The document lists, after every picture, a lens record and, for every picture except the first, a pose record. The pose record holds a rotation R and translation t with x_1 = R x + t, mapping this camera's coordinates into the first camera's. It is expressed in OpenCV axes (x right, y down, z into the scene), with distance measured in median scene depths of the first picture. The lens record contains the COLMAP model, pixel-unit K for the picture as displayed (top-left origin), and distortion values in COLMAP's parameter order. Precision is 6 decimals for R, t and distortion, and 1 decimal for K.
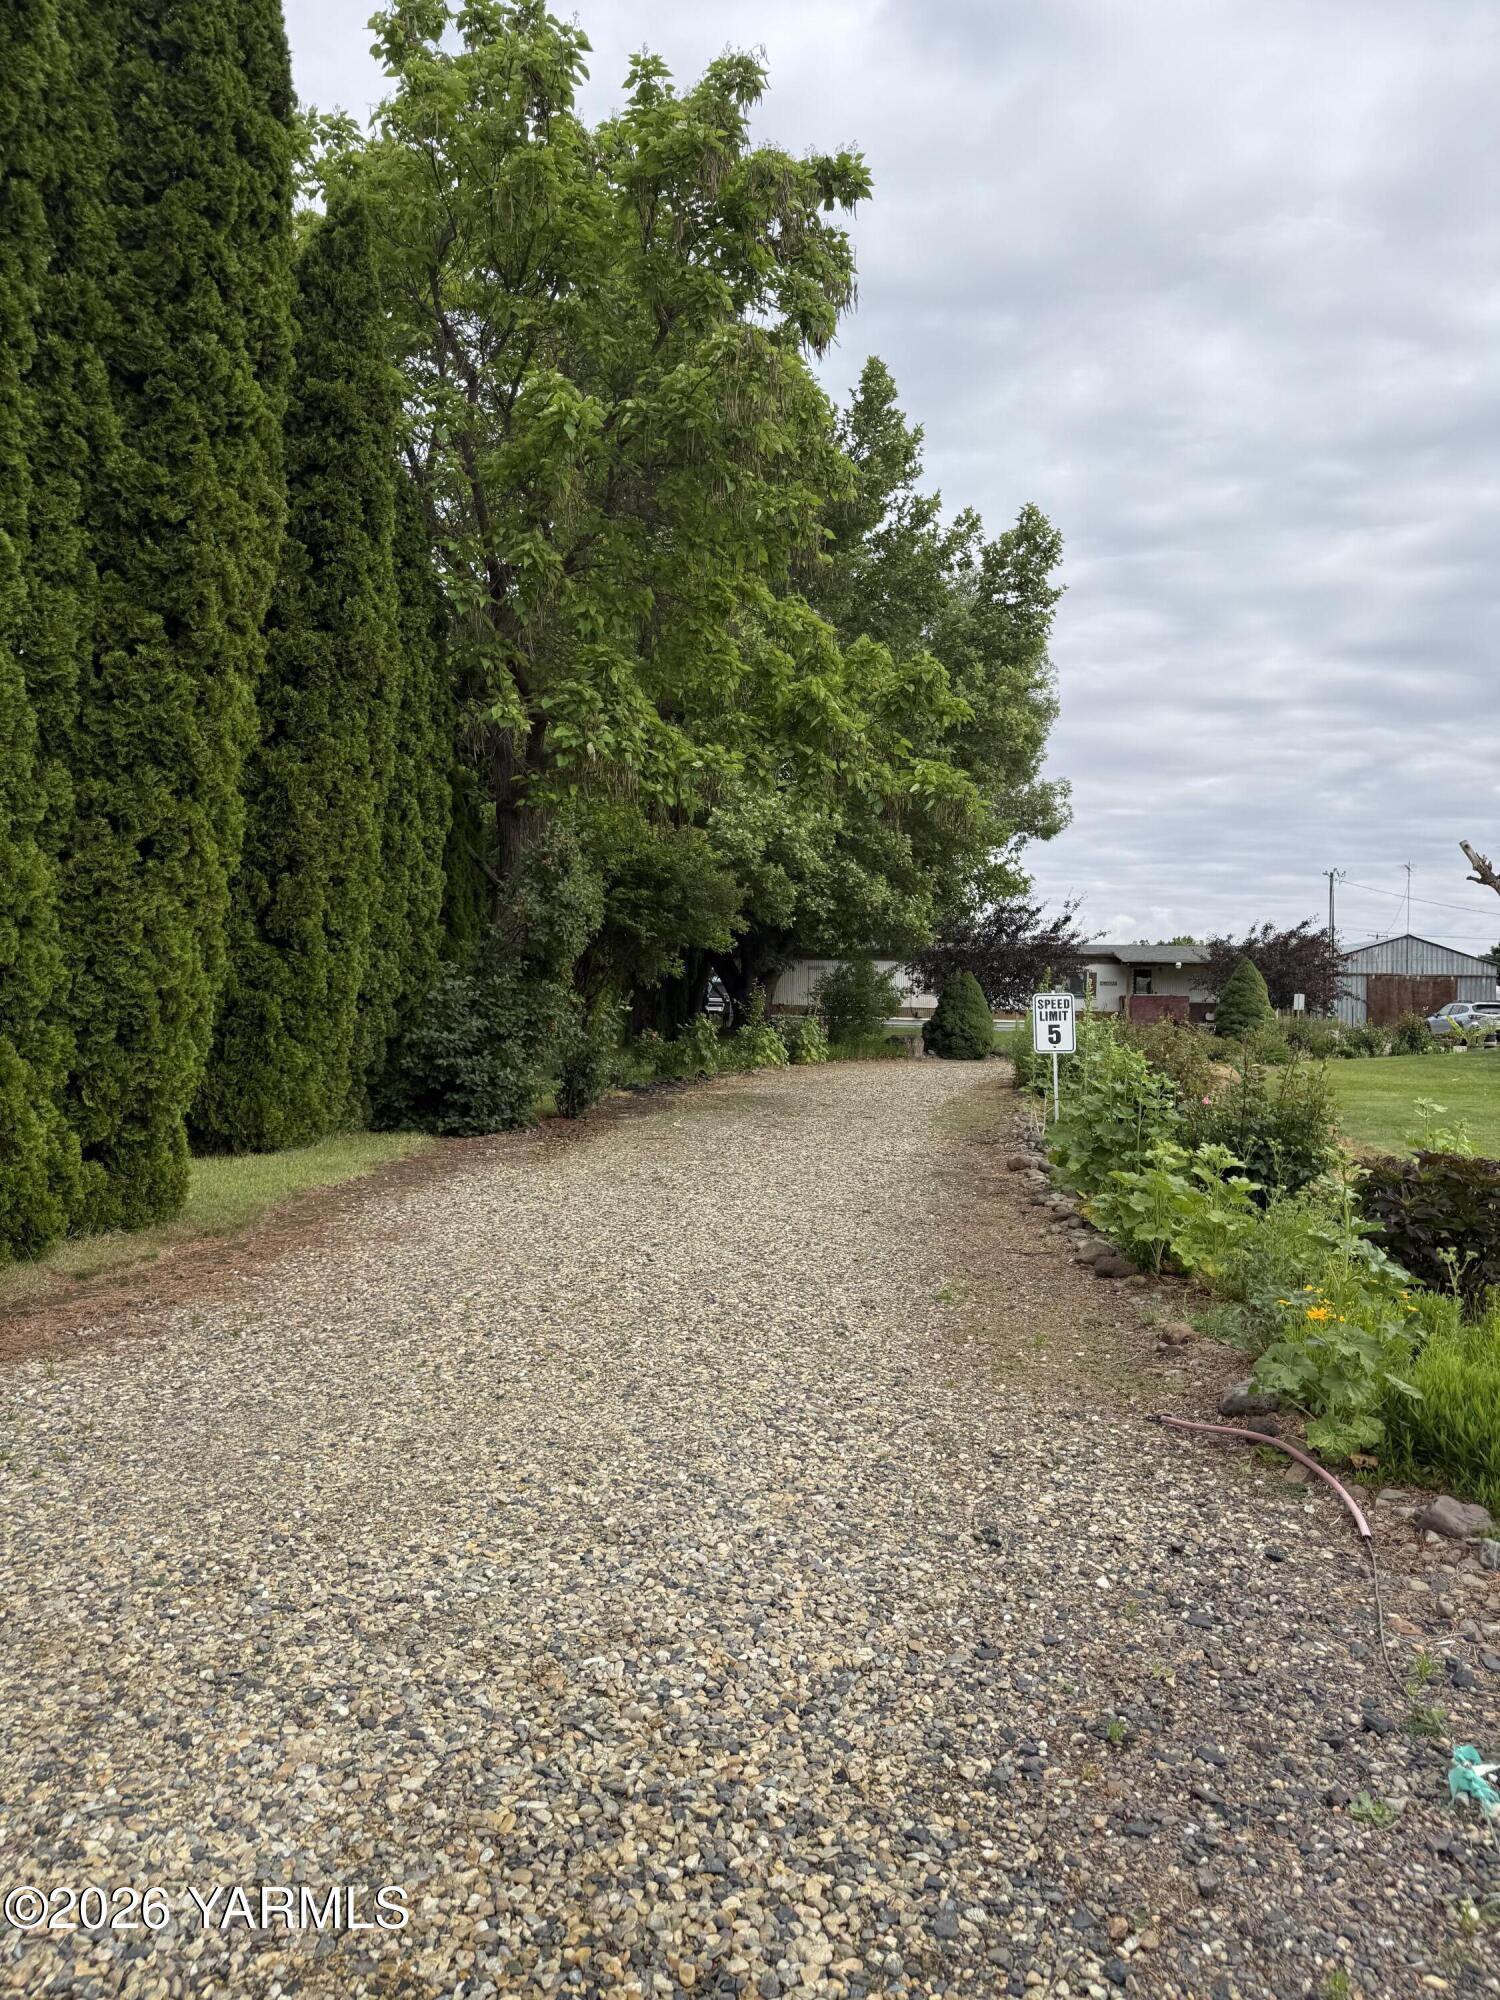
lens RADIAL K [[1514.3, 0, 754.5], [0, 1514.3, 1009.1], [0, 0, 1]] dist [0.437240, 0.000380]
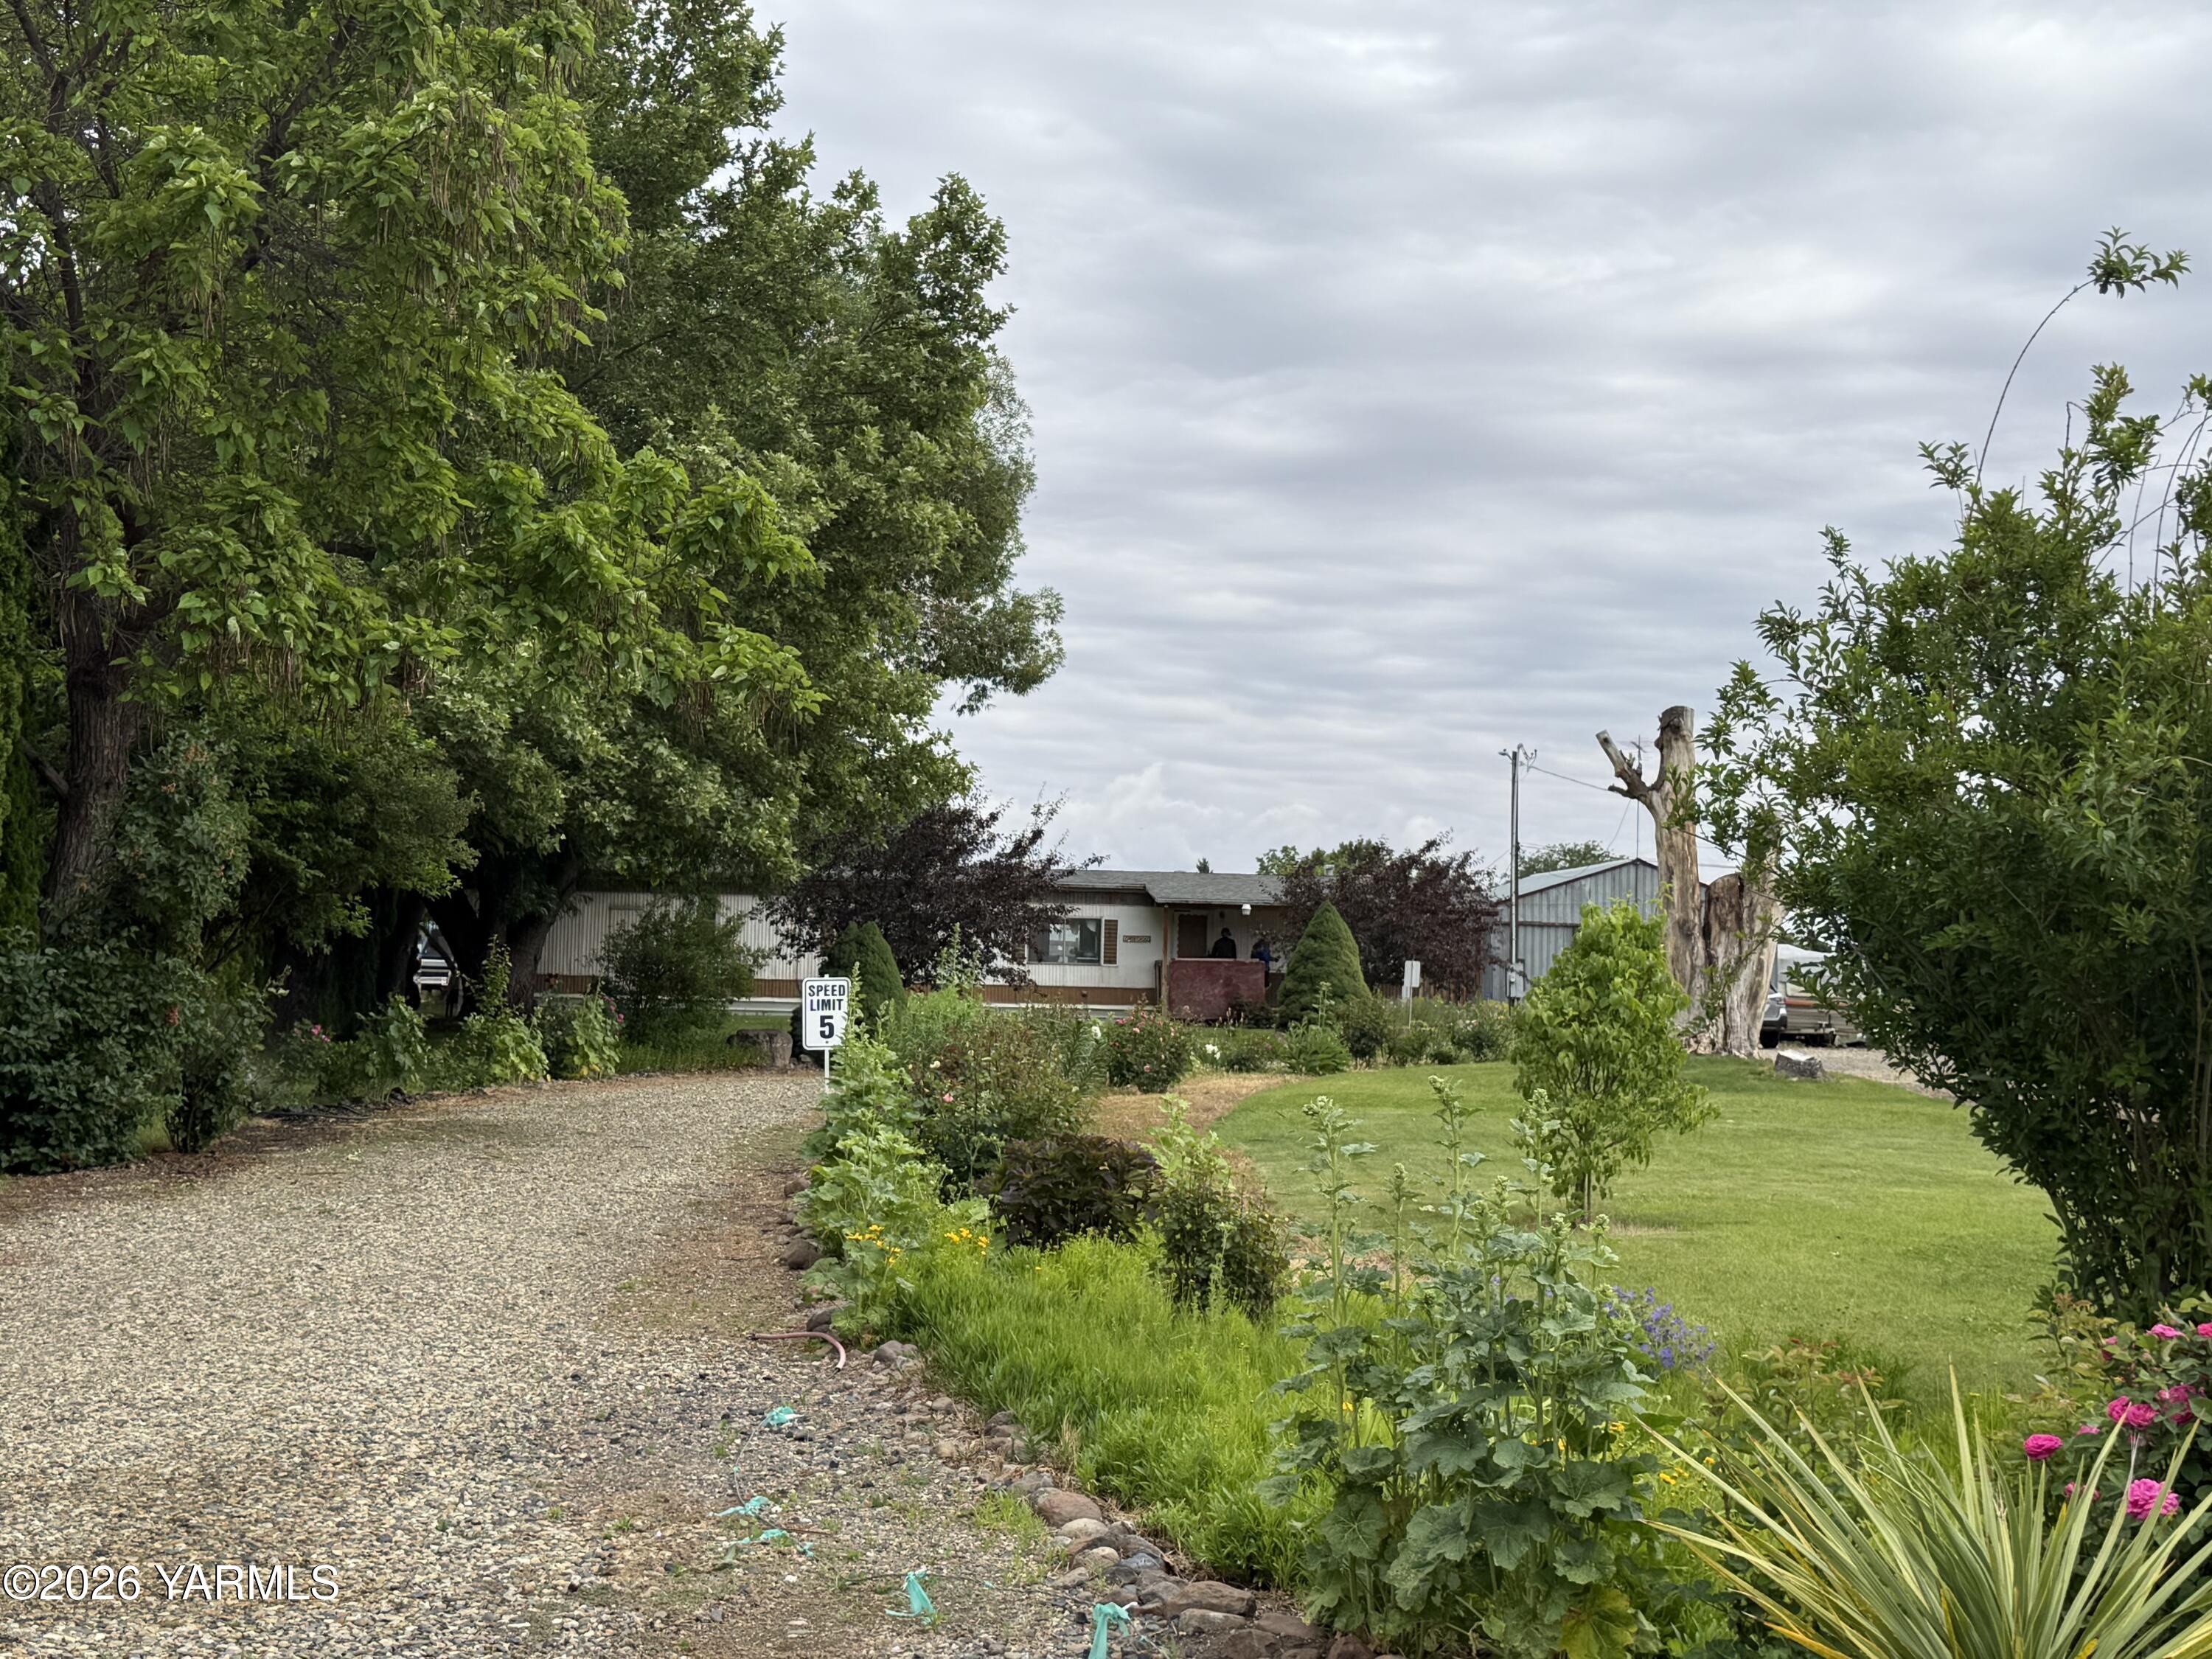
lens RADIAL K [[3224.2, 0, 1101.3], [0, 3224.2, 875.4], [0, 0, 1]] dist [0.319190, -0.498266]
pose [[0.985089, 0.009090, 0.171803, 0.015813], [-0.003802, 0.999510, -0.031084, -0.004955], [-0.172002, 0.029967, 0.984641, -0.316638]]
